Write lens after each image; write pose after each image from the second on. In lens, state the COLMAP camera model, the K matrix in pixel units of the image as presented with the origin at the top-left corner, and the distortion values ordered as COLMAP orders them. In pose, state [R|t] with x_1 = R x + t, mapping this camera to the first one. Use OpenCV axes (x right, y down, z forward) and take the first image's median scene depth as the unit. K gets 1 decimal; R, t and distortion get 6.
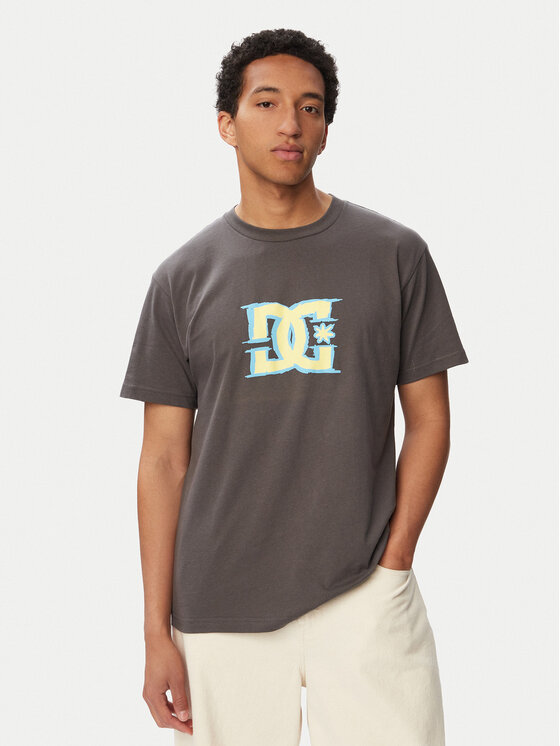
lens RADIAL K [[1045.1, 0, 280.0], [0, 1045.1, 373.0], [0, 0, 1]] dist [-0.001796, -0.042099]
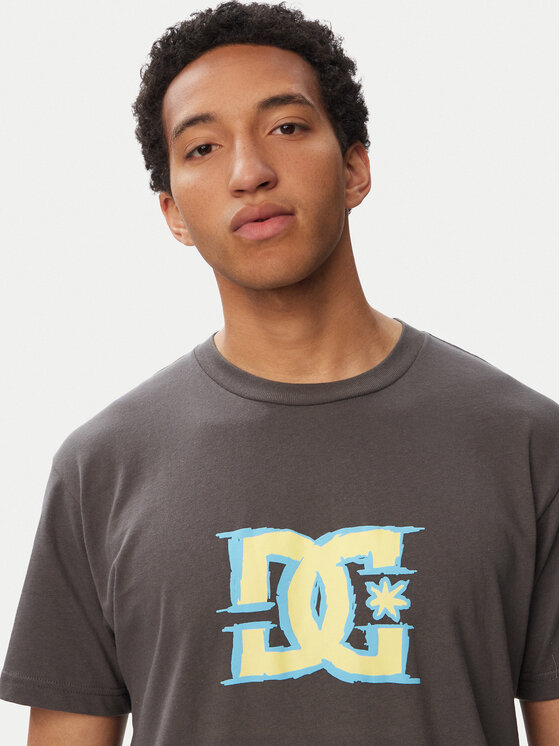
lens RADIAL K [[972.6, 0, 280.0], [0, 972.6, 373.0], [0, 0, 1]] dist [0.005842, -0.973098]
pose [[0.998098, 0.040362, 0.046599, -0.032262], [-0.033616, 0.989942, -0.137422, -0.077386], [-0.051677, 0.135594, 0.989416, 0.538600]]
